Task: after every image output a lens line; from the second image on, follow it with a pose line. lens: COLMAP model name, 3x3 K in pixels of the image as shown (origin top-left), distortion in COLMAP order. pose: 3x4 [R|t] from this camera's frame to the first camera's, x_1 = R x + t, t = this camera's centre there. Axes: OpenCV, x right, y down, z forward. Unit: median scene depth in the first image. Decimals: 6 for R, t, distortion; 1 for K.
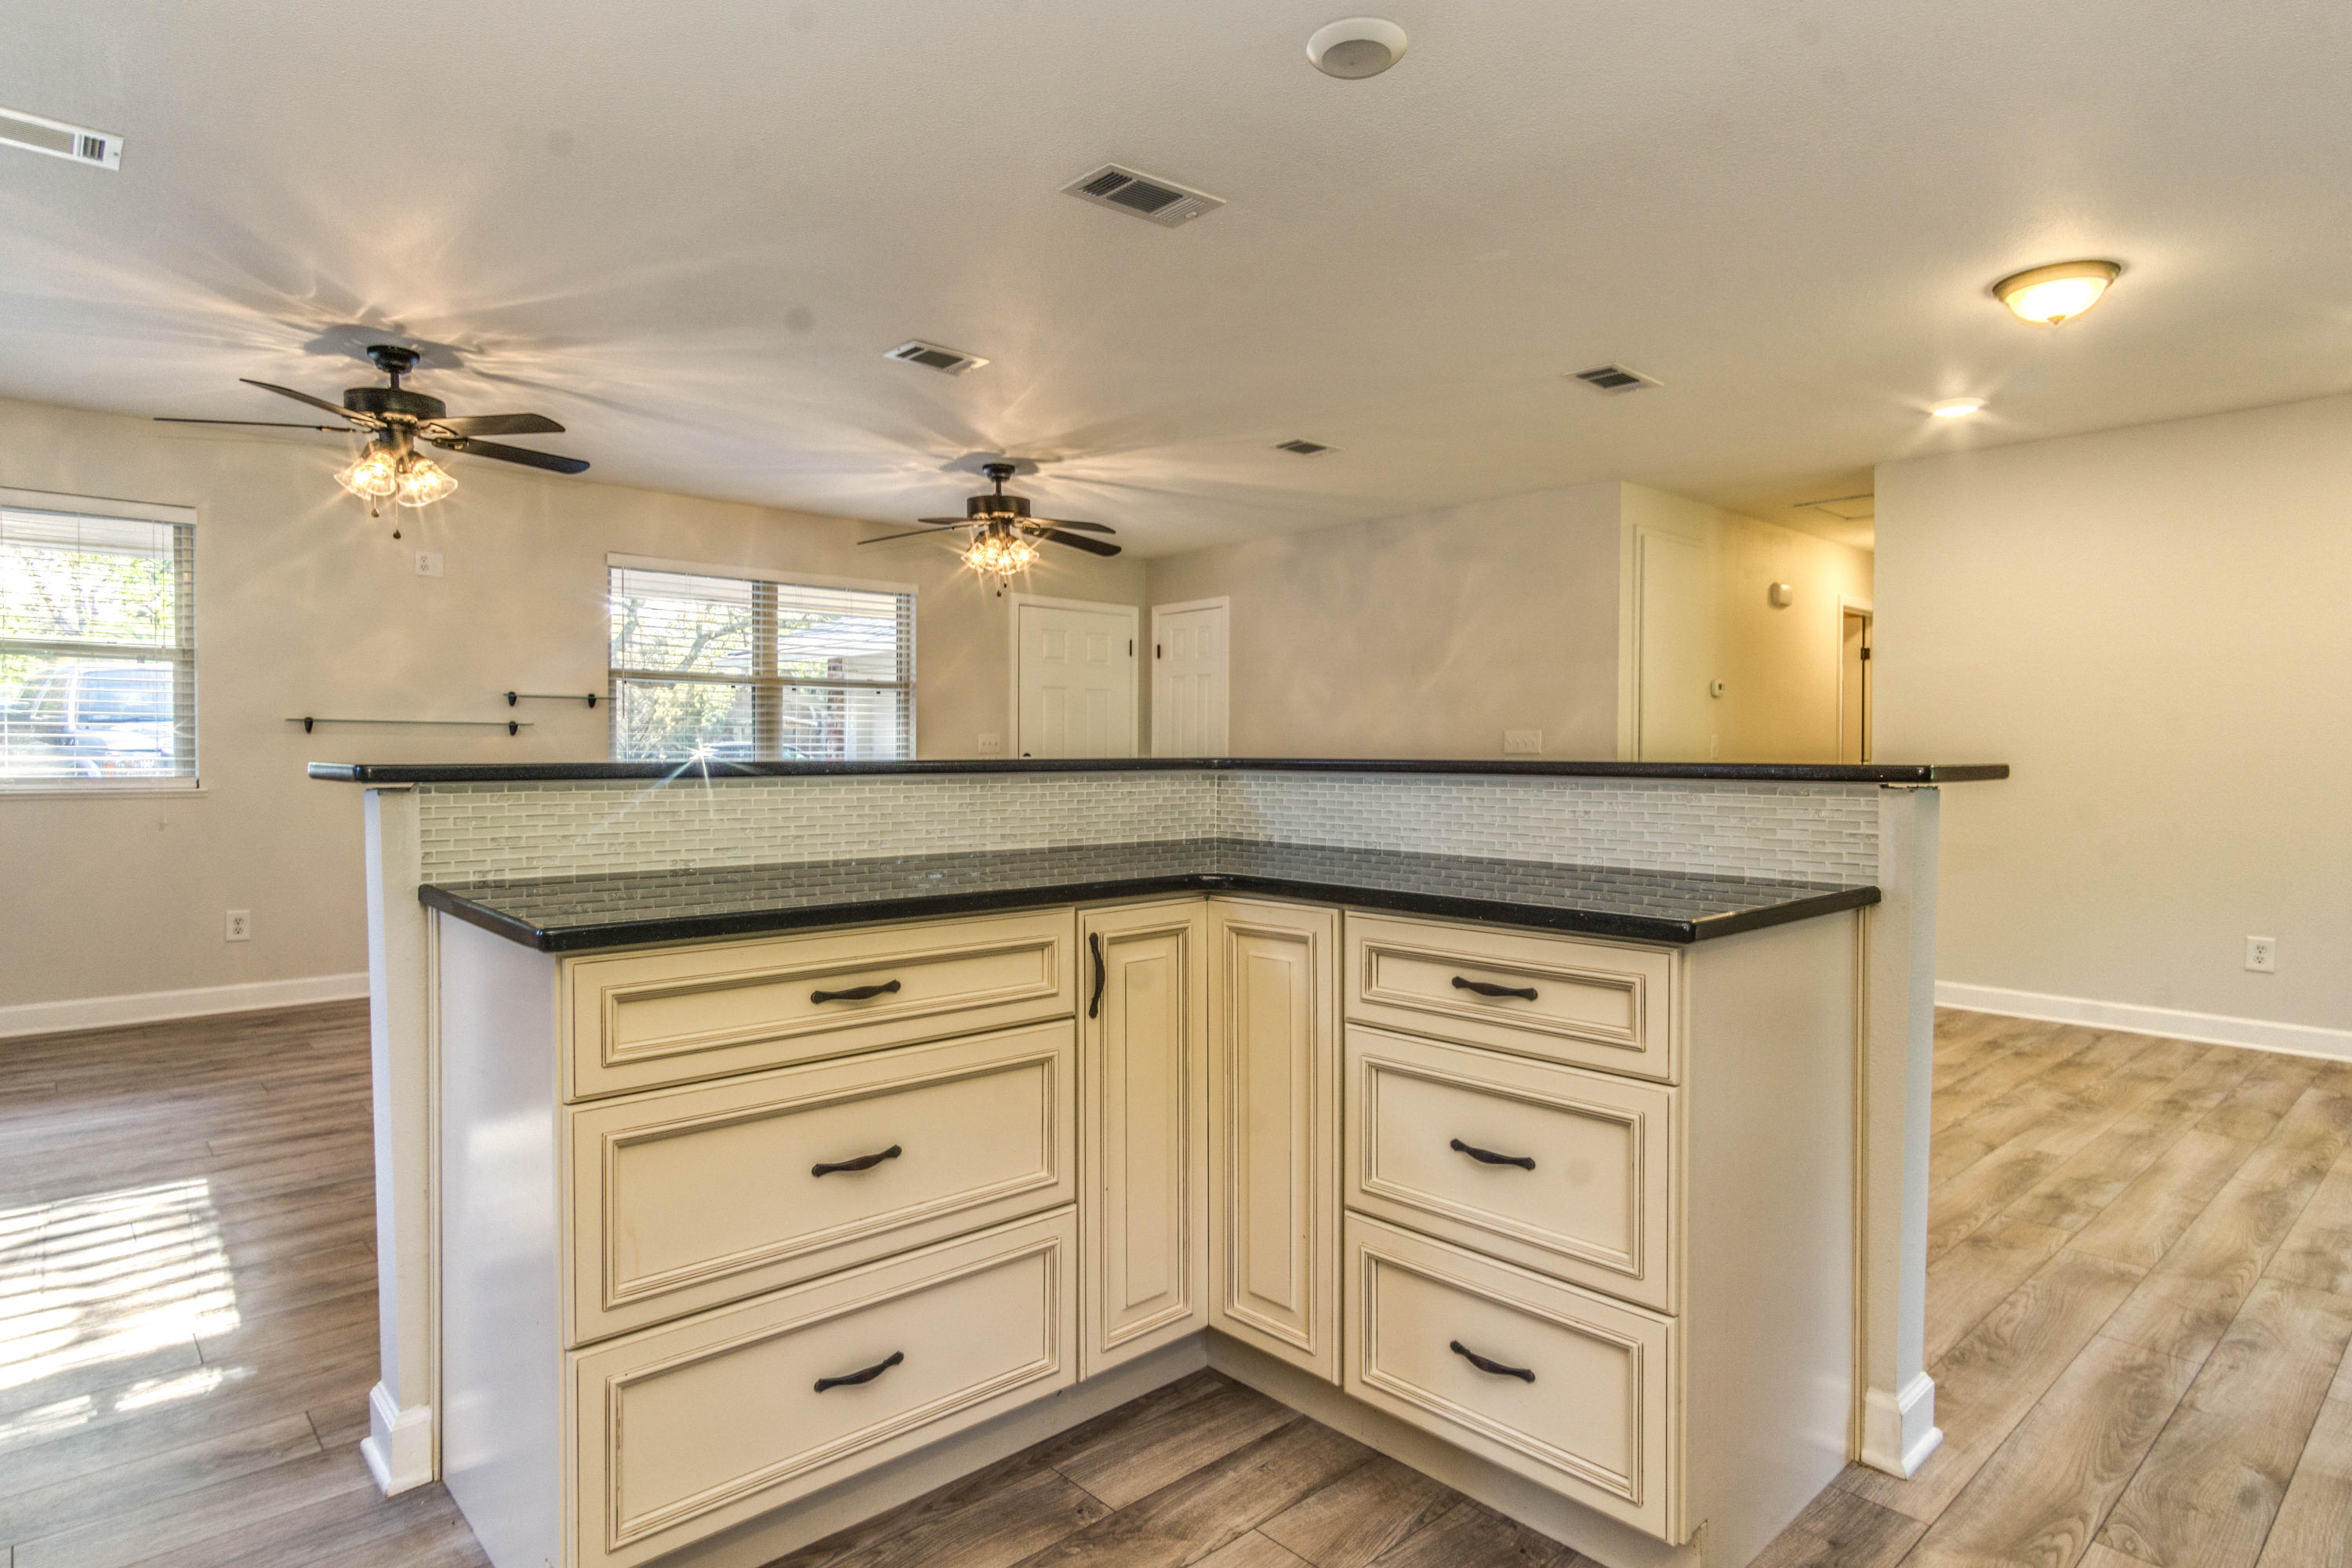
lens RADIAL K [[1255.9, 0, 1144.7], [0, 1255.9, 786.2], [0, 0, 1]] dist [-0.001596, -0.000212]
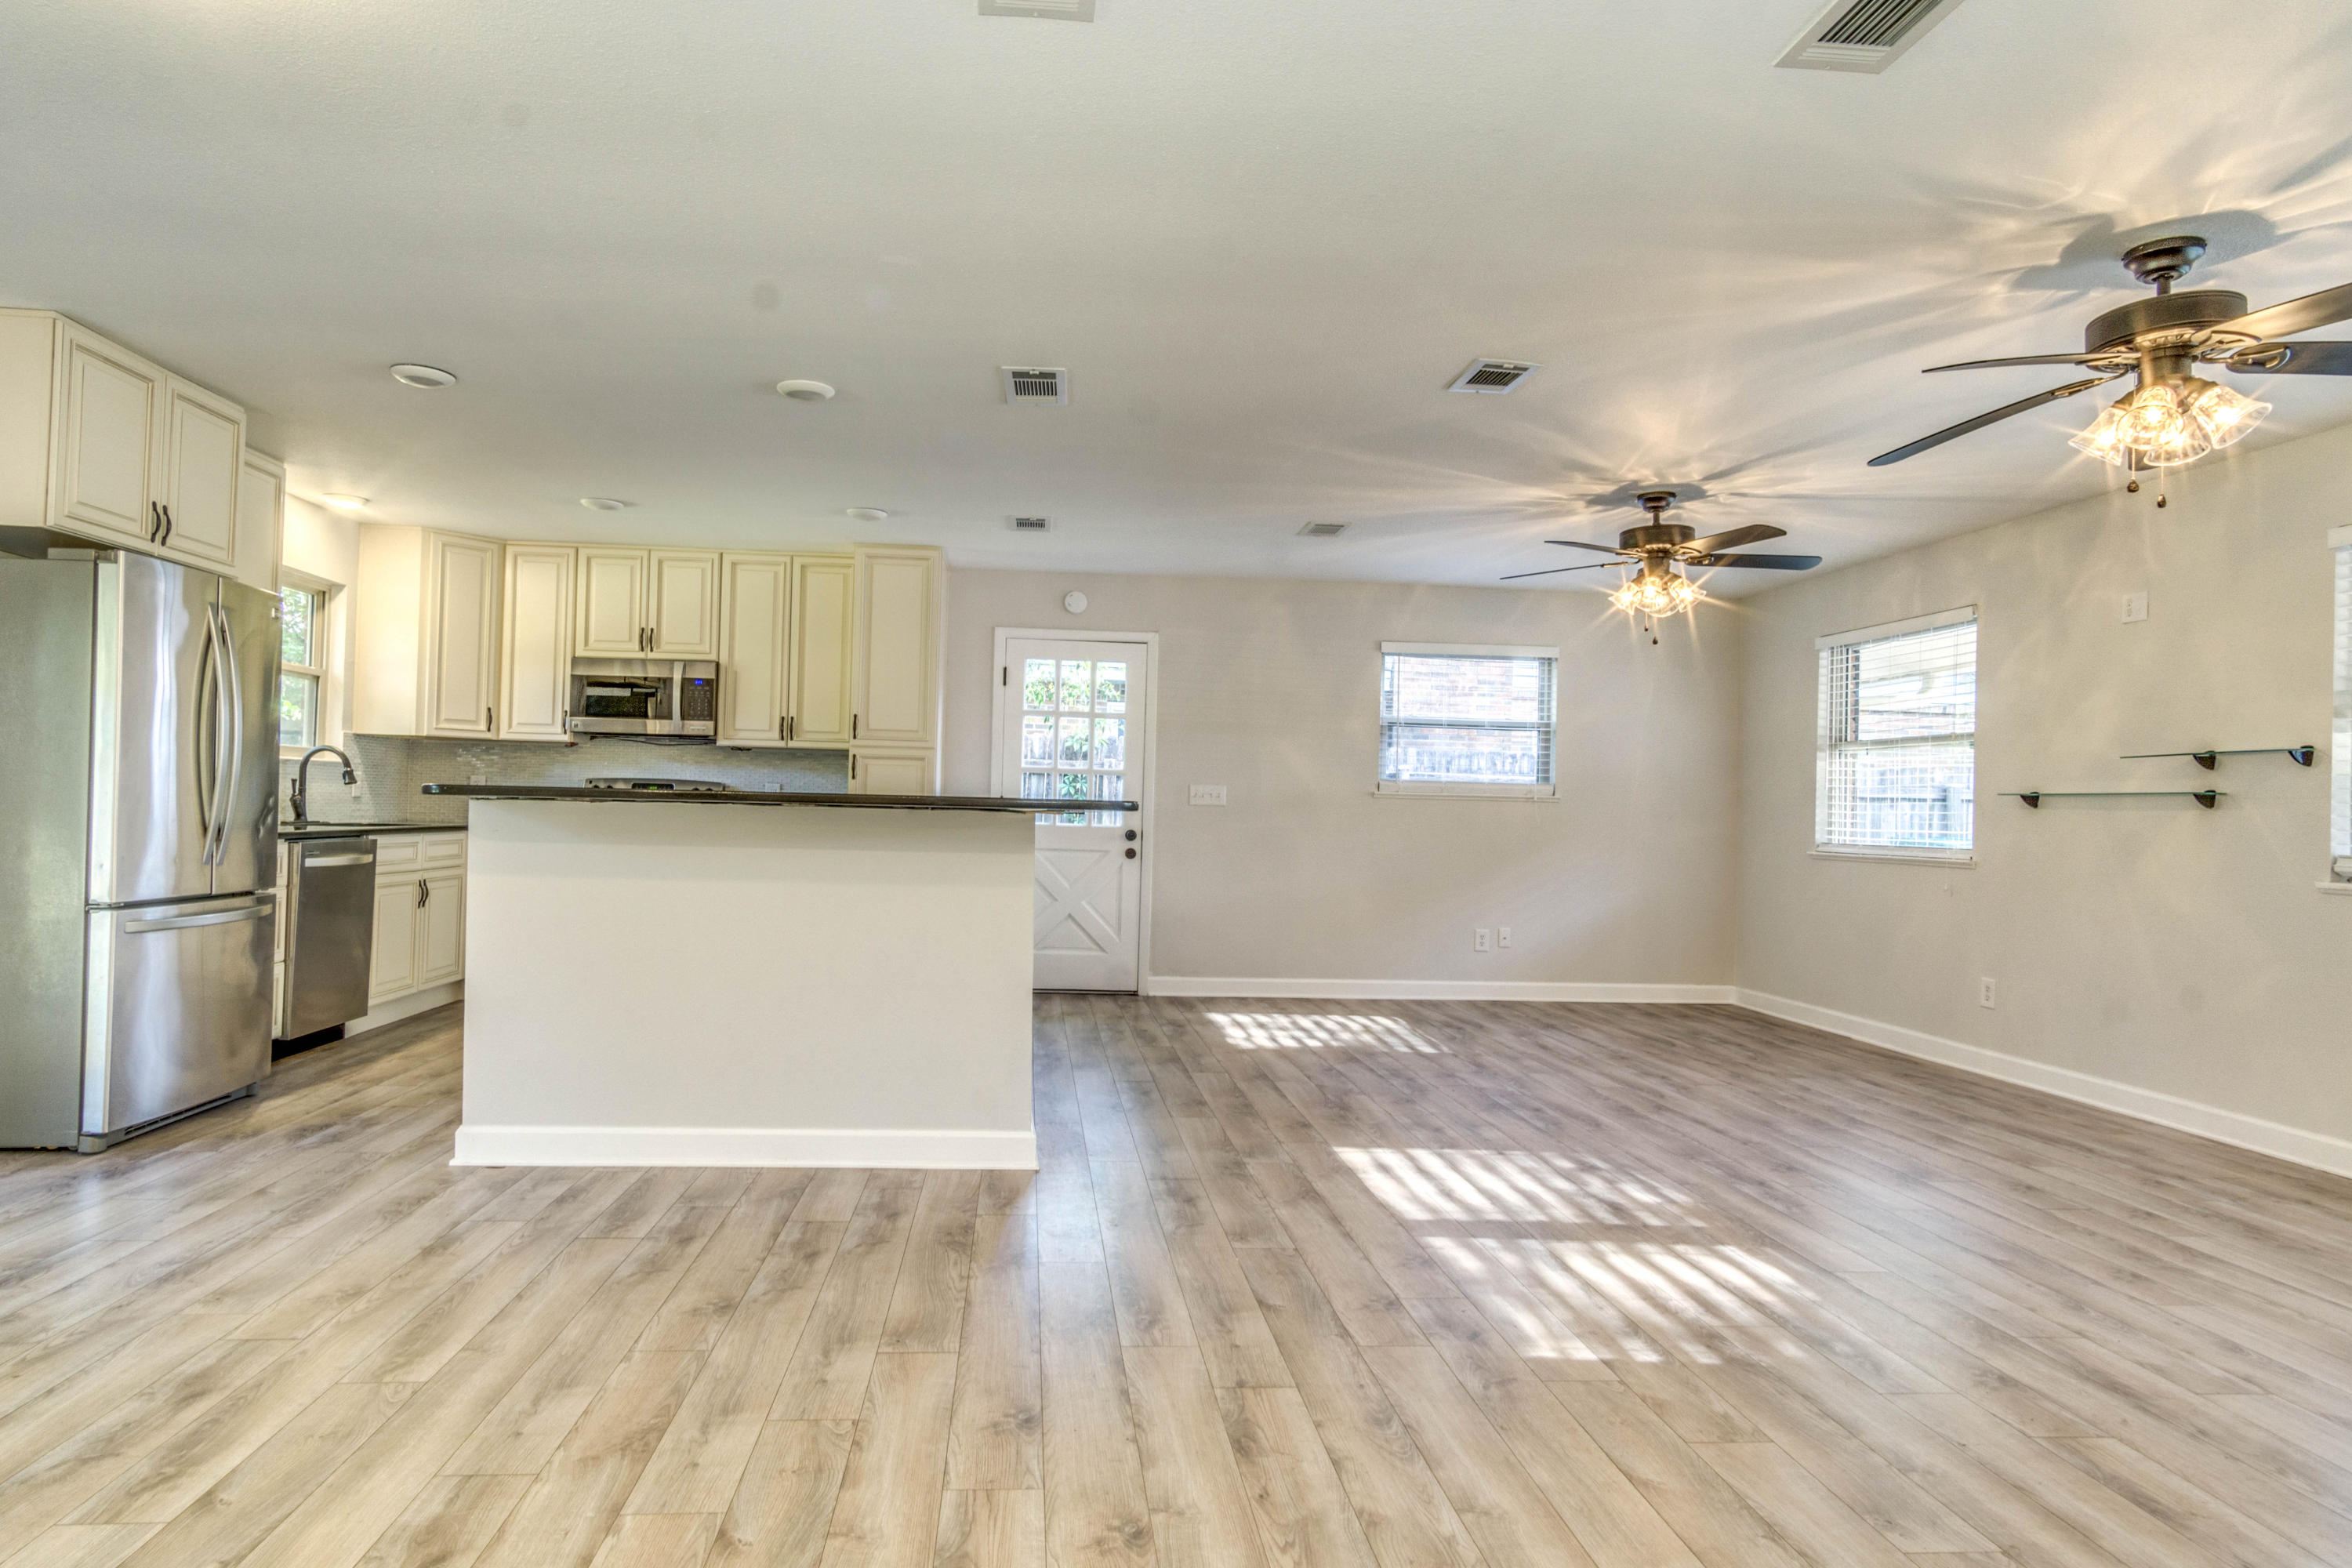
lens RADIAL K [[1310.2, 0, 1124.4], [0, 1310.2, 794.7], [0, 0, 1]] dist [-0.004827, 0.001951]
pose [[-0.599507, -0.029101, -0.799840, 0.741736], [-0.049202, 0.998789, 0.000539, -0.024352], [0.798856, 0.039677, -0.600212, 1.354793]]
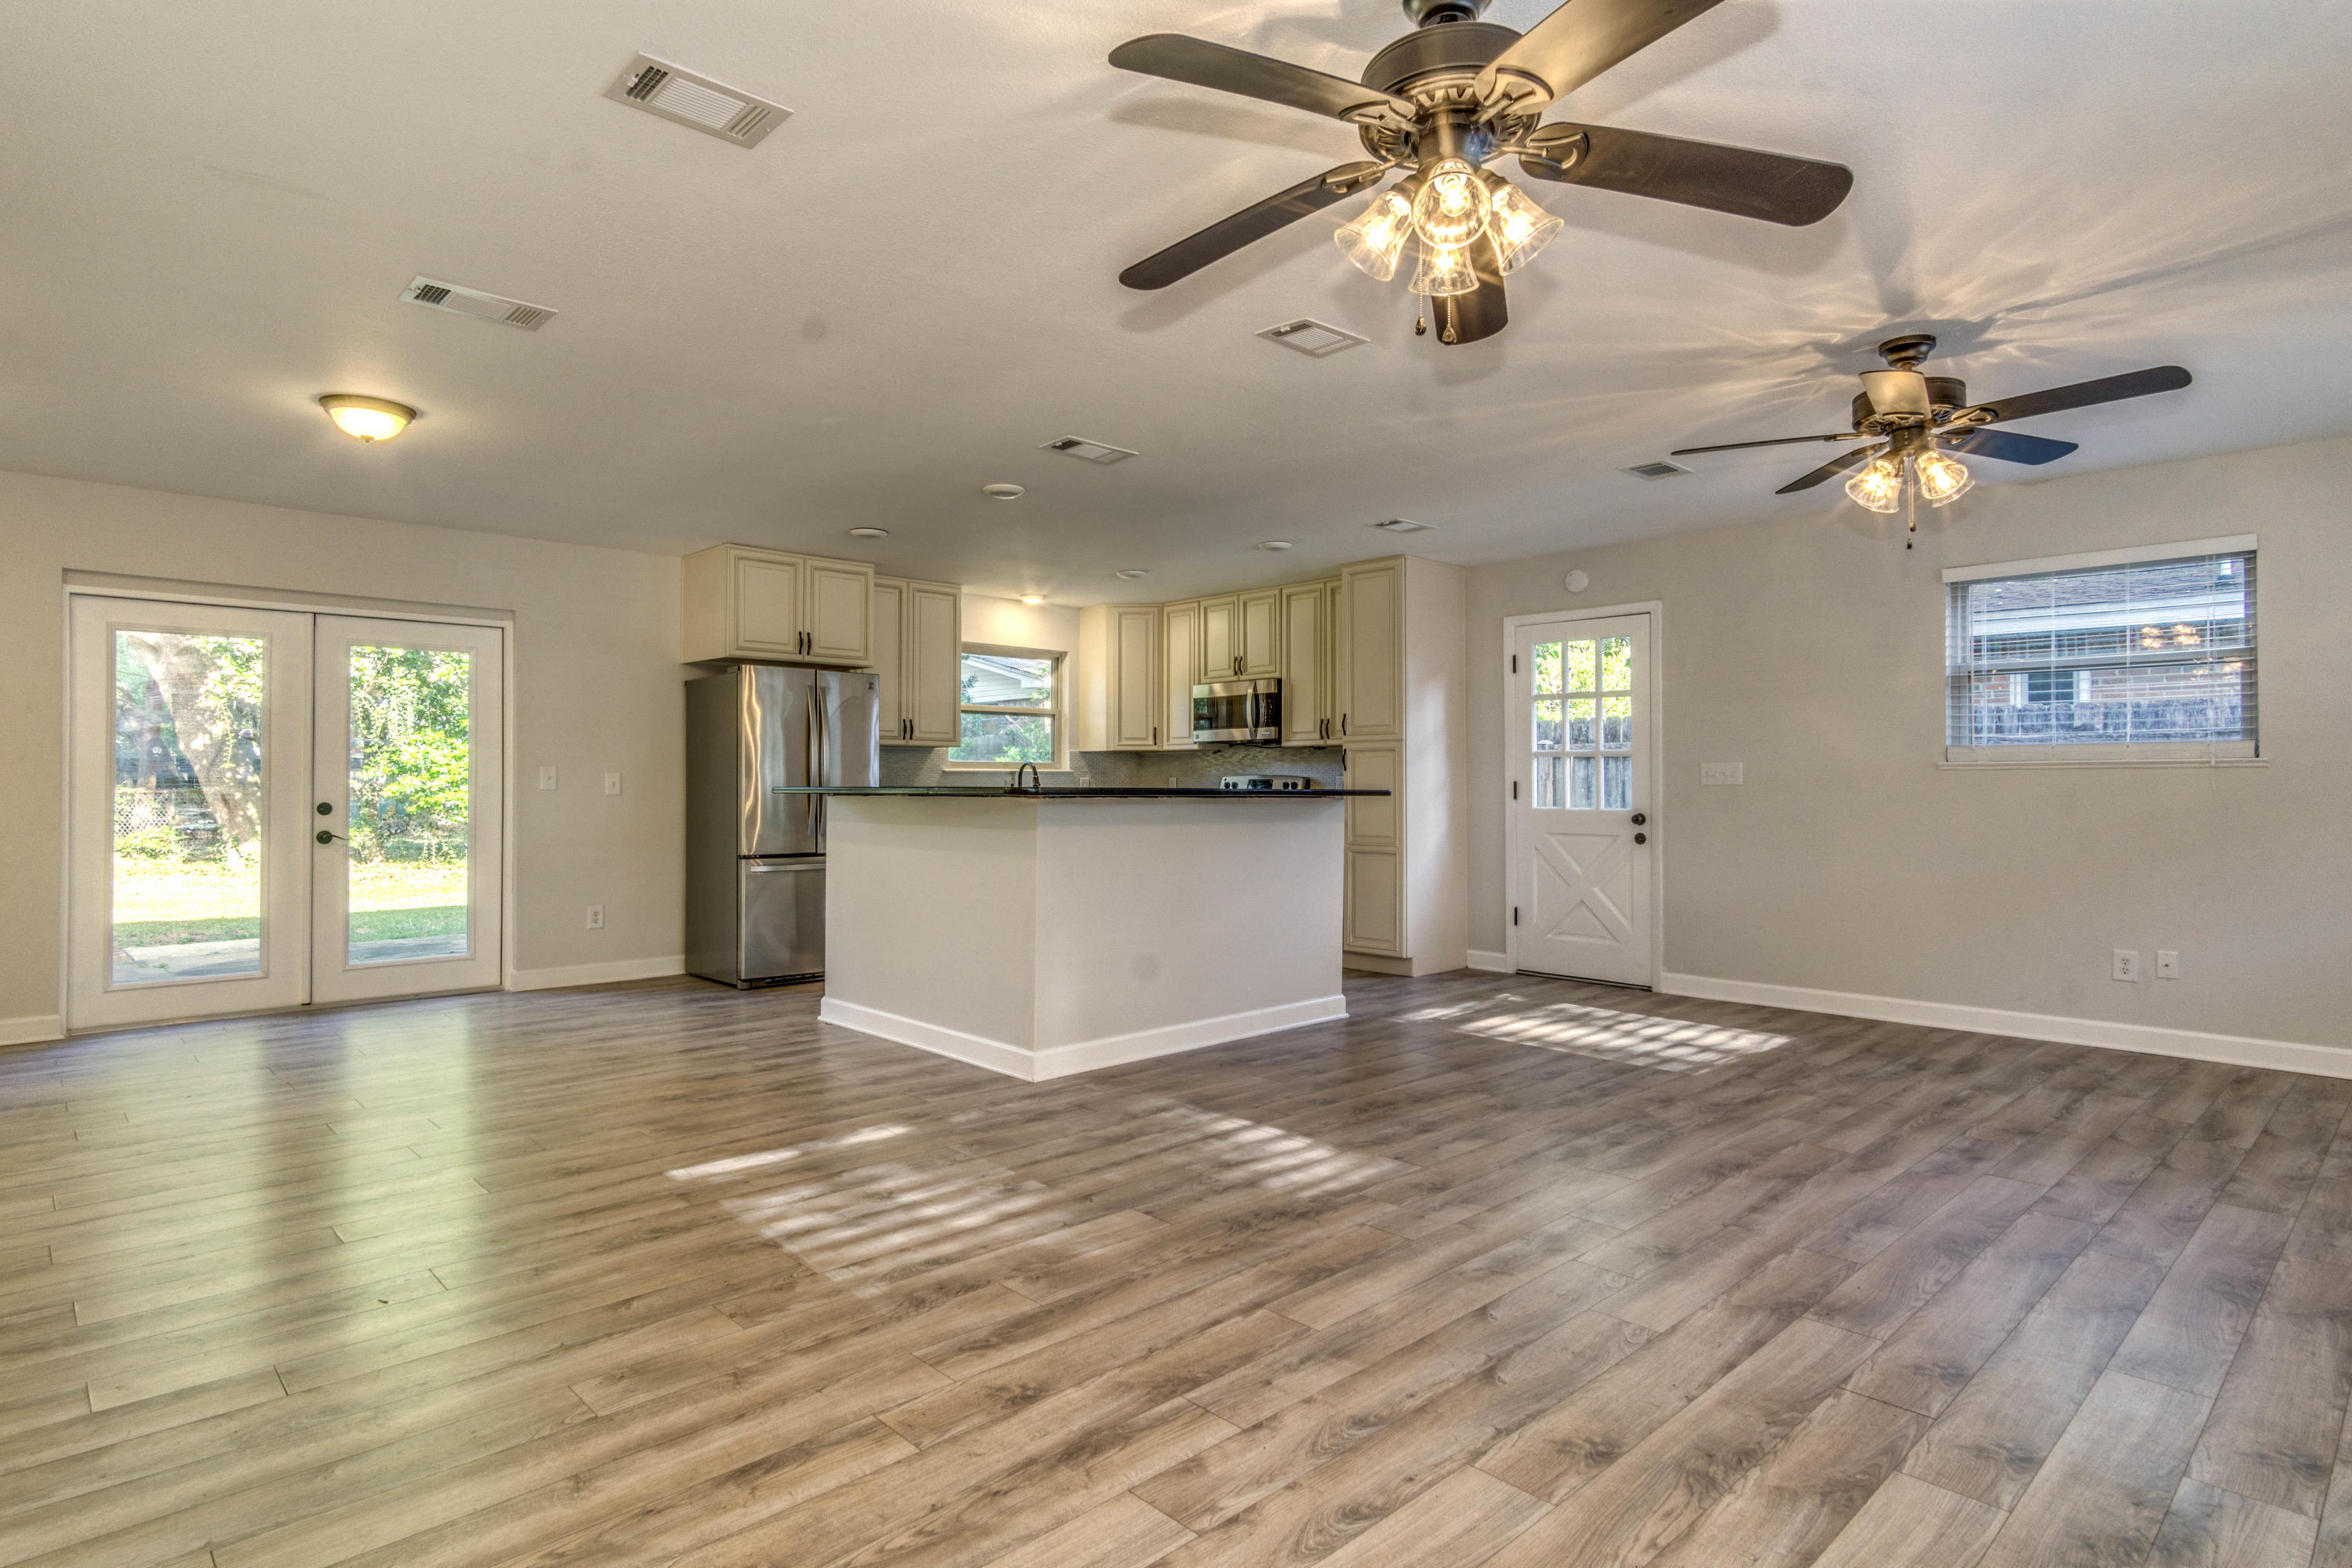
lens RADIAL K [[1258.8, 0, 1174.3], [0, 1258.8, 736.0], [0, 0, 1]] dist [-0.000079, 0.000120]
pose [[-0.999166, -0.007734, -0.040105, -0.036465], [-0.007081, 0.999841, -0.016387, -0.044358], [0.040226, -0.016089, -0.999061, 1.867254]]
